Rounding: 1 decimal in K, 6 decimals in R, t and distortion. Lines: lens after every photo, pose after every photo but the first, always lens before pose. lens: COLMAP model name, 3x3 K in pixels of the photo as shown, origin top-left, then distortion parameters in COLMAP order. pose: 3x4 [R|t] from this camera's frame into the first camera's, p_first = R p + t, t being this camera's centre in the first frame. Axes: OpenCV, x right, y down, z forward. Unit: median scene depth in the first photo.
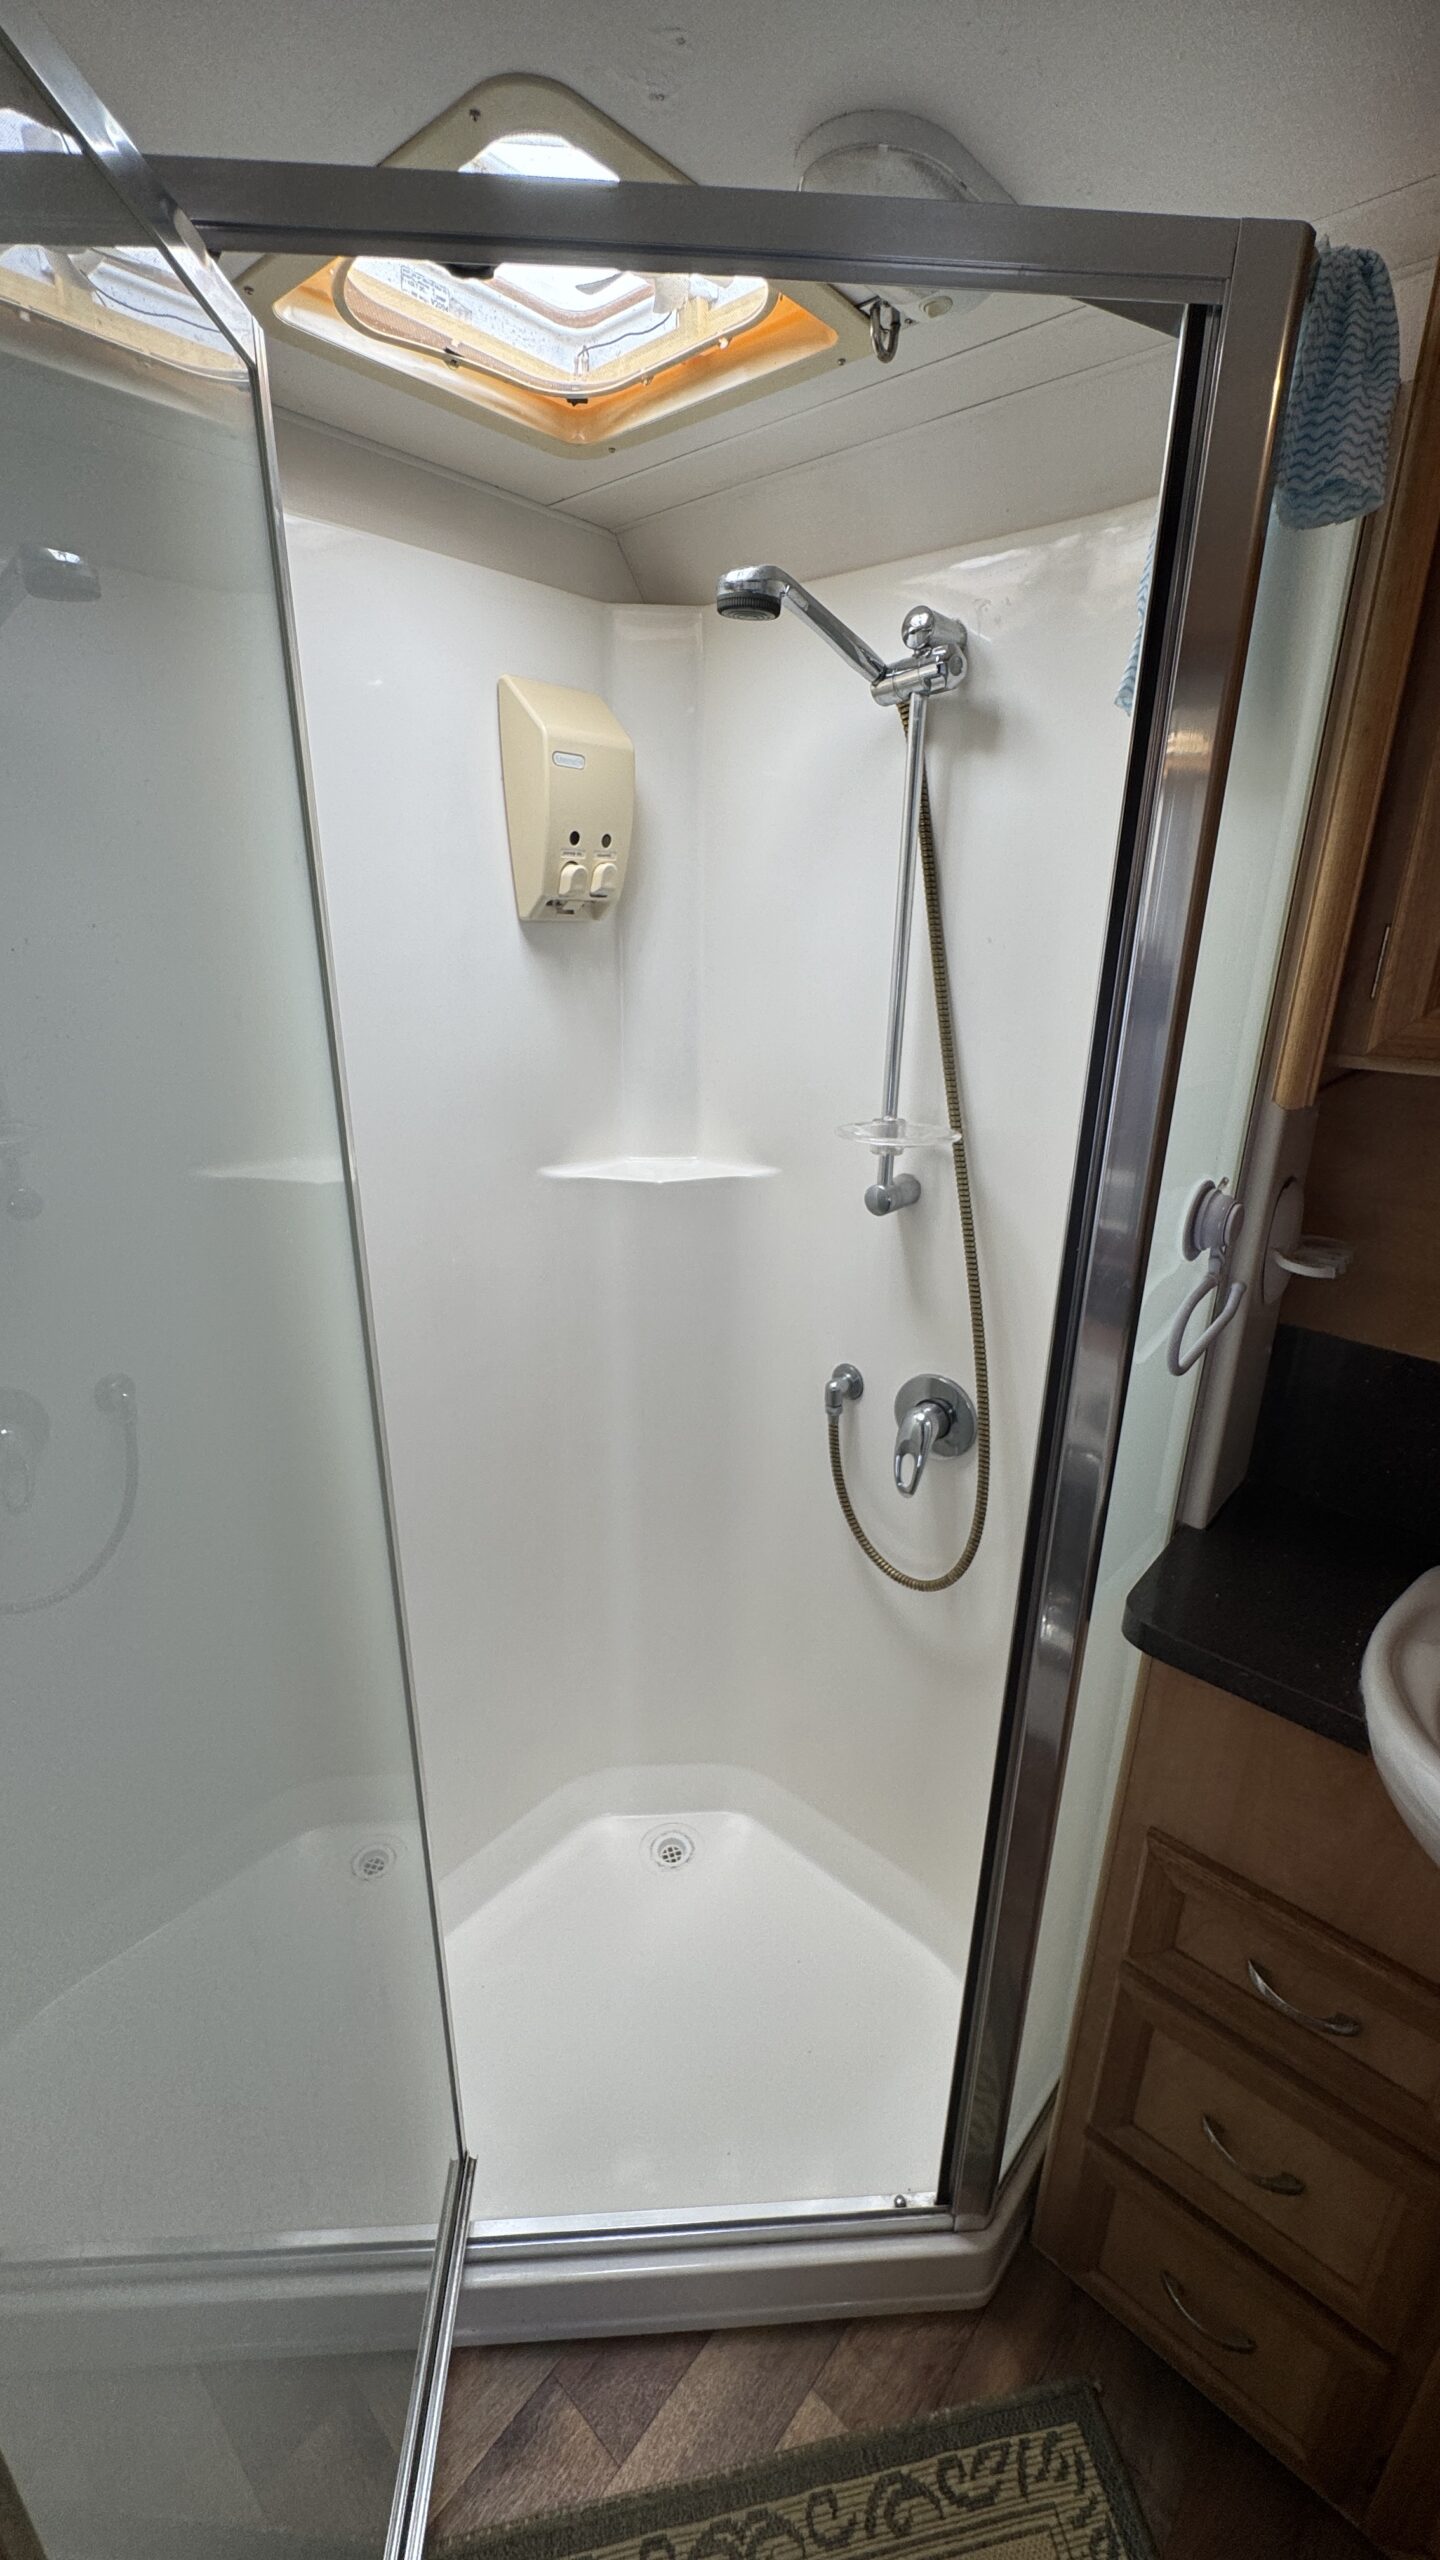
lens RADIAL K [[1024.1, 0, 712.4], [0, 1024.1, 1282.2], [0, 0, 1]] dist [-0.003249, 0.000845]
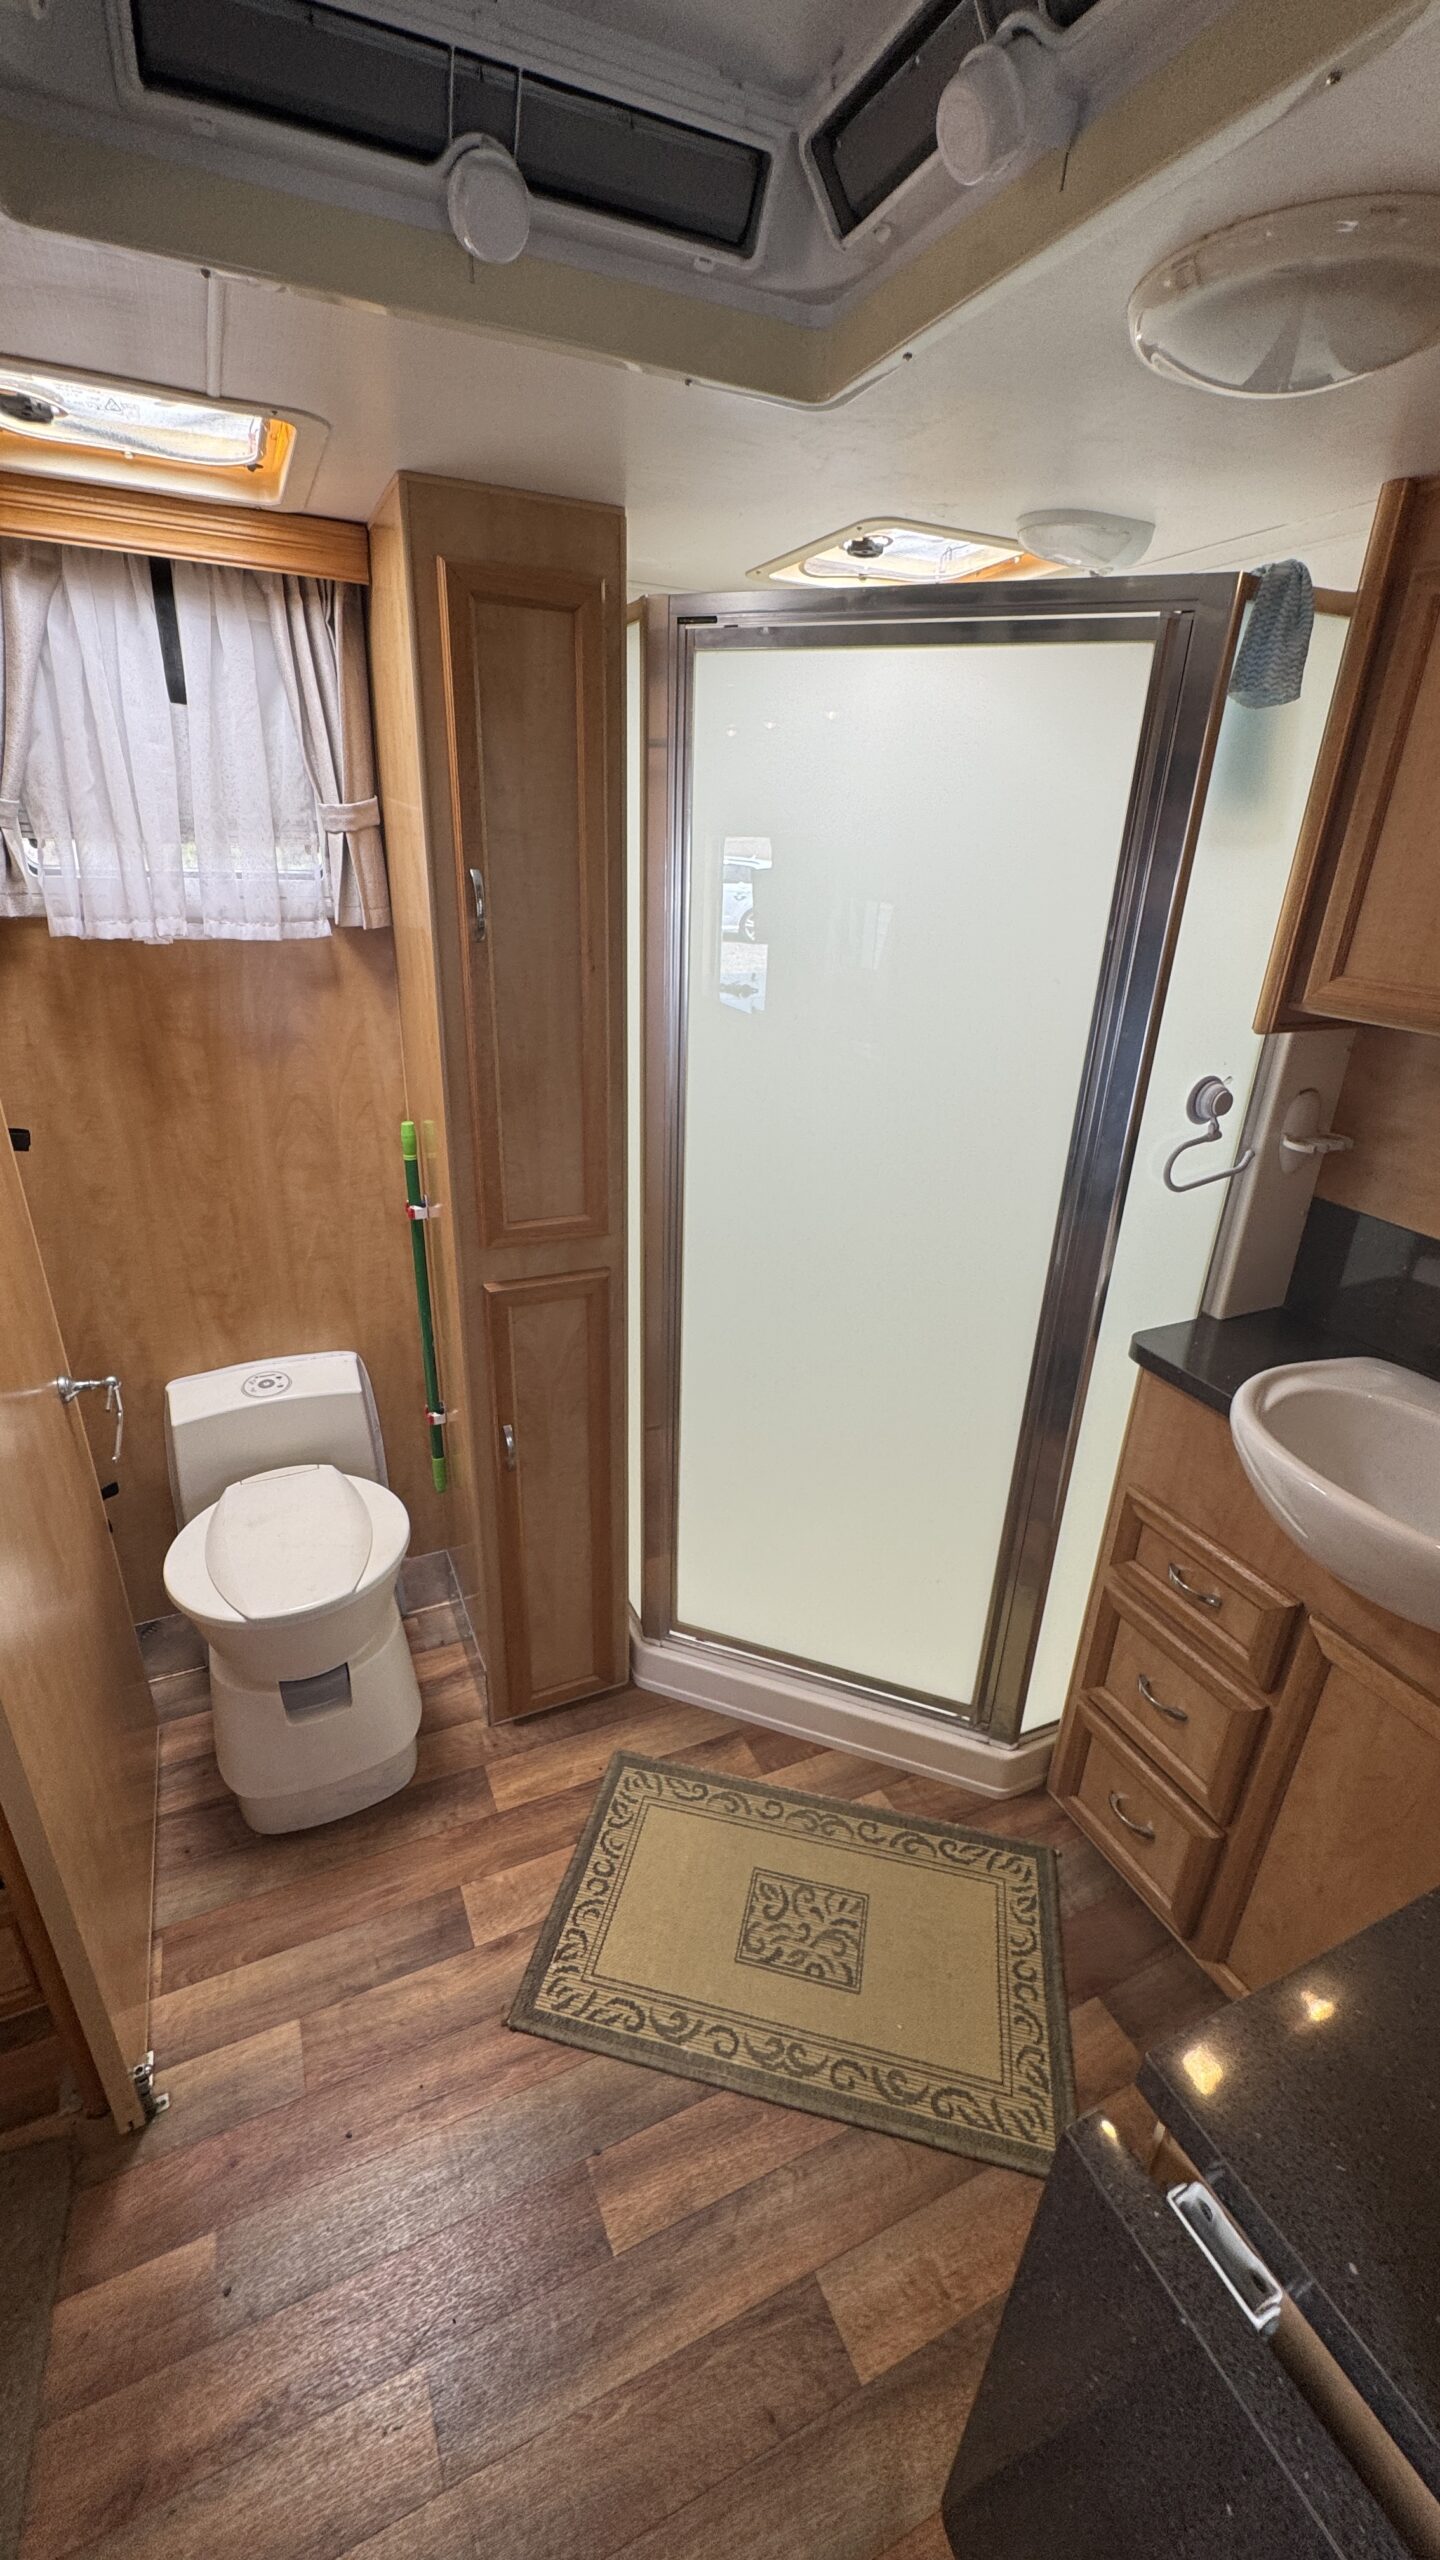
lens RADIAL K [[1024.1, 0, 726.9], [0, 1024.1, 1277.6], [0, 0, 1]] dist [-0.003249, 0.000845]
pose [[0.918574, 0.176349, -0.353727, 0.343659], [-0.158275, 0.984178, 0.079641, 0.182418], [0.362175, -0.017170, 0.931952, -0.708066]]
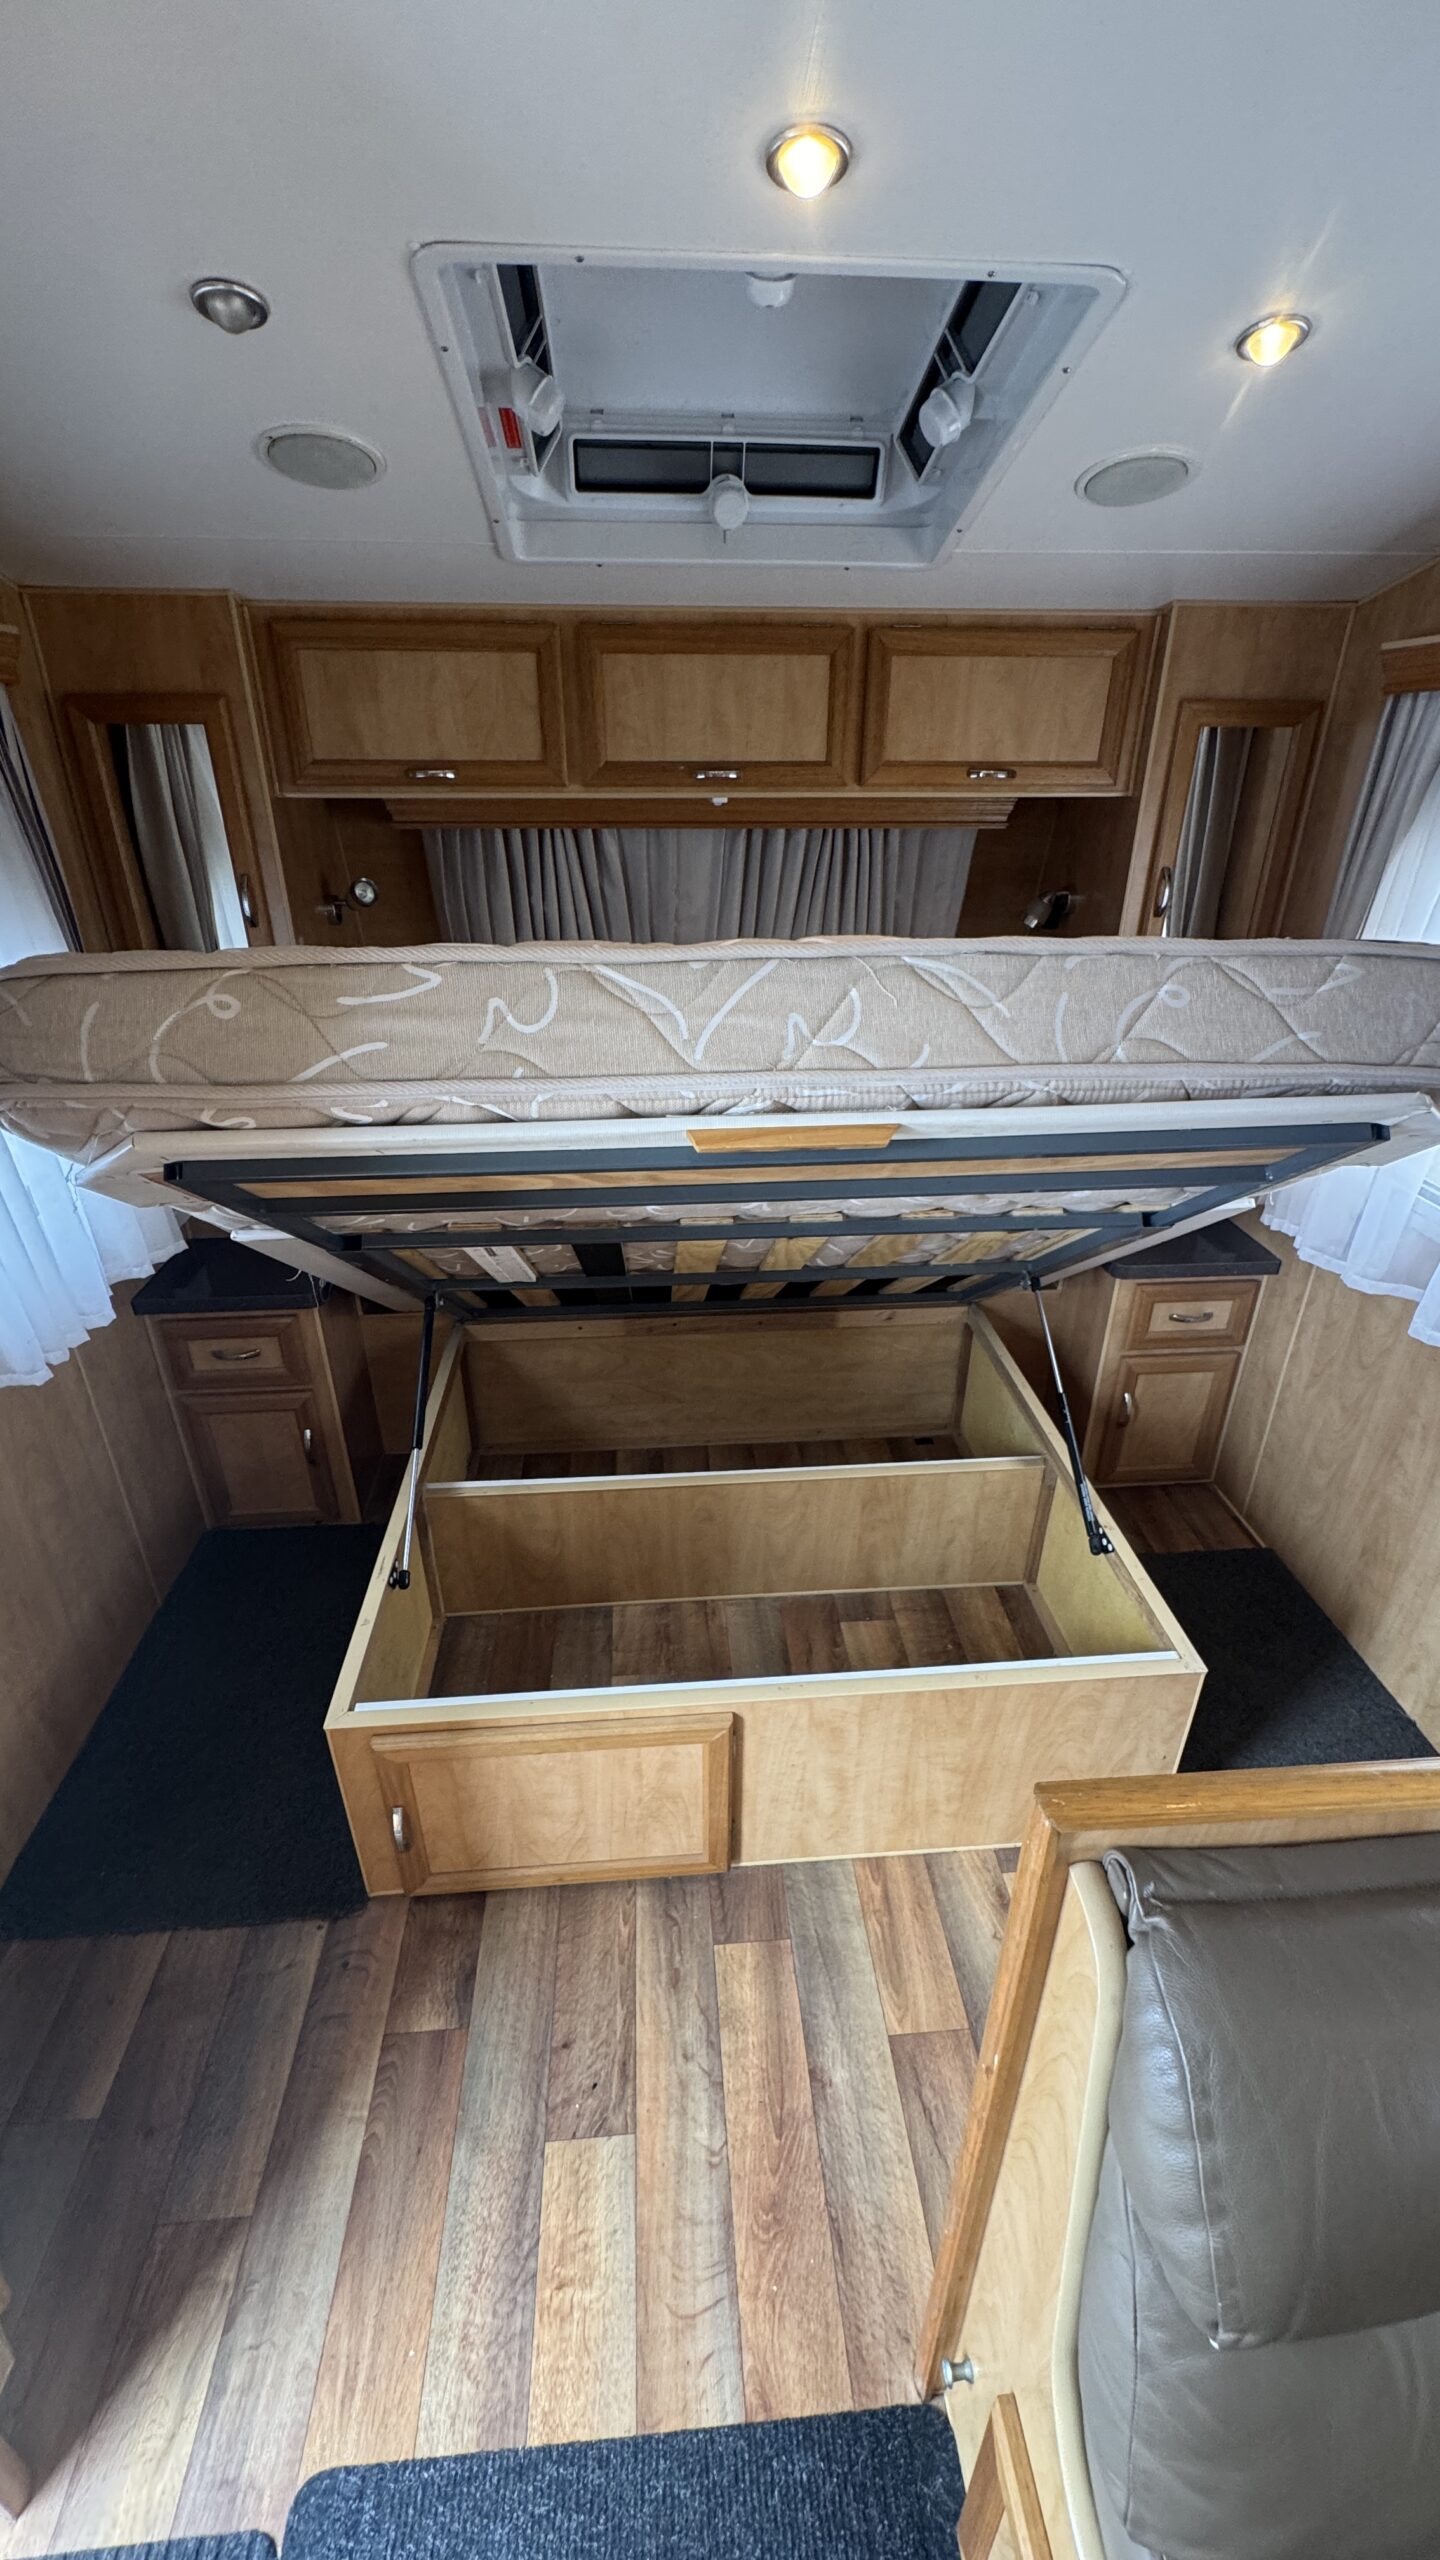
lens RADIAL K [[1024.1, 0, 717.5], [0, 1024.1, 1277.3], [0, 0, 1]] dist [-0.003249, 0.000845]
pose [[-0.690564, 0.319485, -0.648884, 0.621555], [-0.251364, 0.735216, 0.629502, -0.136494], [0.678187, 0.597818, -0.427407, 0.427685]]
